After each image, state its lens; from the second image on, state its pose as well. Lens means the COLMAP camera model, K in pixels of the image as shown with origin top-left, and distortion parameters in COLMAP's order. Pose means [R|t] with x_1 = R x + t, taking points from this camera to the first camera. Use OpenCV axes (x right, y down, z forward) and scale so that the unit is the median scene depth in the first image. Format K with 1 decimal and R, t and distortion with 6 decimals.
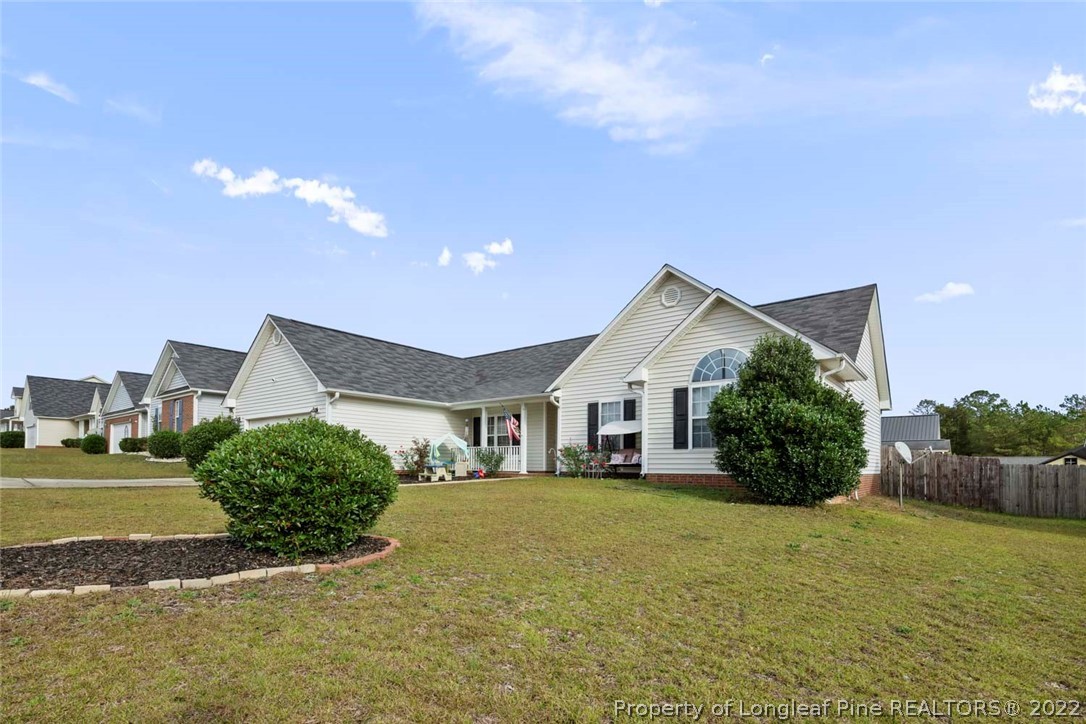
lens RADIAL K [[539.0, 0, 537.5], [0, 539.0, 432.9], [0, 0, 1]] dist [0.000565, -0.000065]
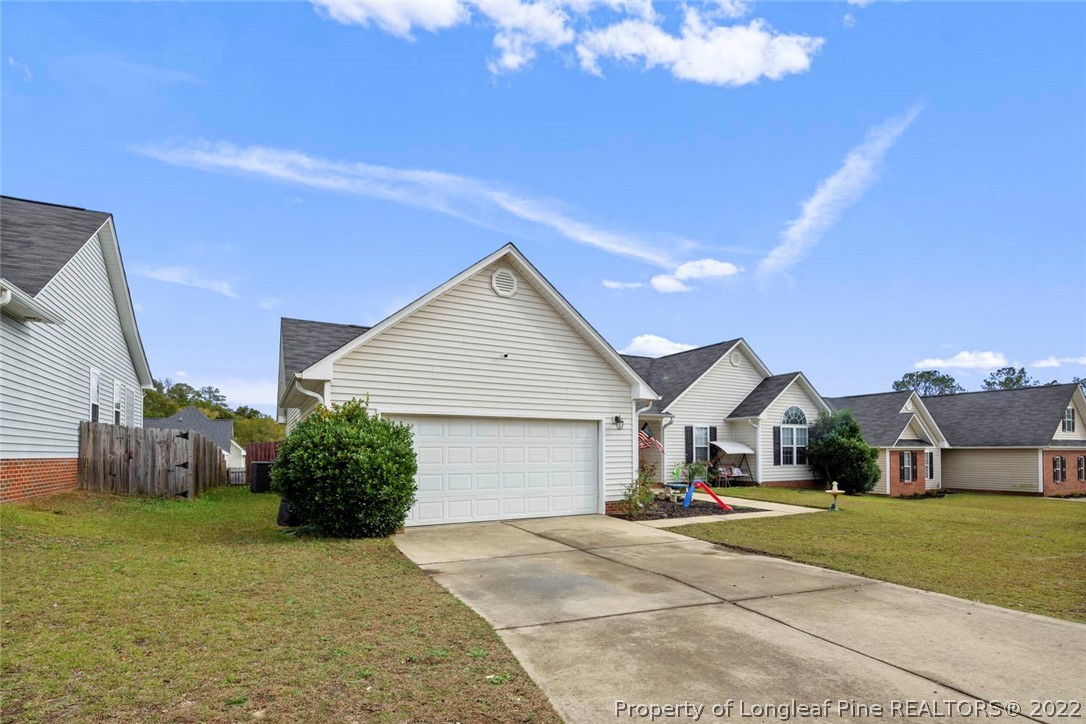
lens RADIAL K [[539.0, 0, 537.5], [0, 539.0, 432.9], [0, 0, 1]] dist [0.000565, -0.000065]
pose [[0.380160, 0.025620, 0.924566, -1.404633], [-0.055578, 0.998443, -0.004815, -0.017764], [-0.923249, -0.049555, 0.380992, 1.007205]]
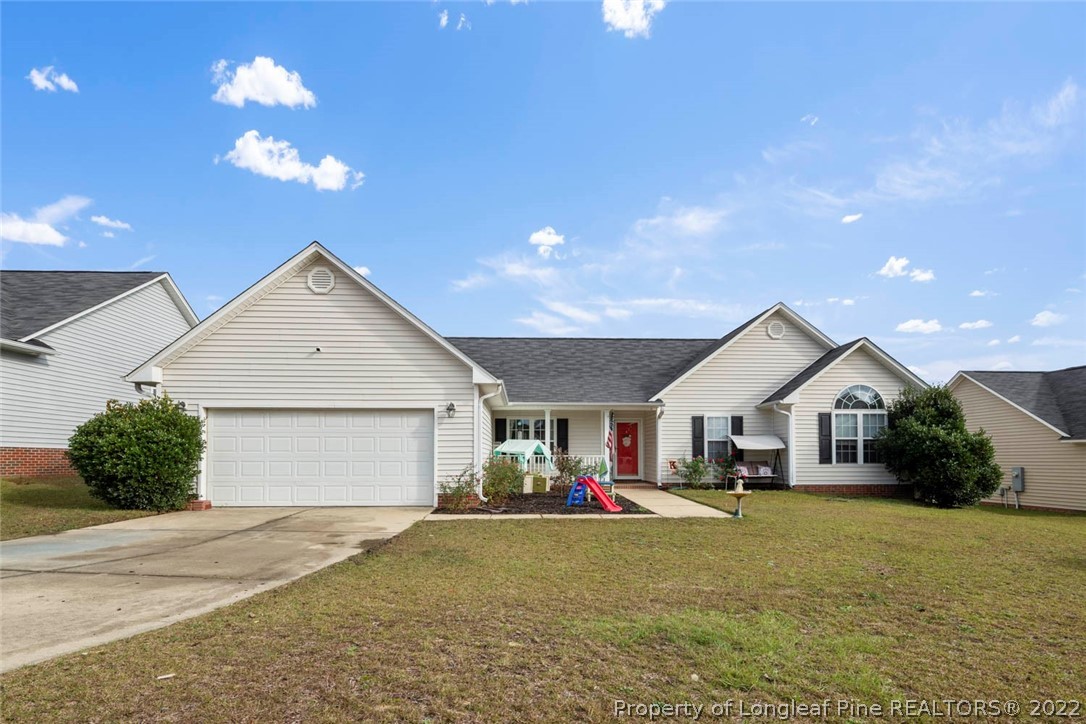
lens RADIAL K [[539.0, 0, 537.5], [0, 539.0, 432.9], [0, 0, 1]] dist [0.000565, -0.000065]
pose [[0.755927, 0.024894, 0.654182, -0.964752], [-0.036497, 0.999325, 0.004144, -0.019666], [-0.653638, -0.027008, 0.756326, 0.491498]]
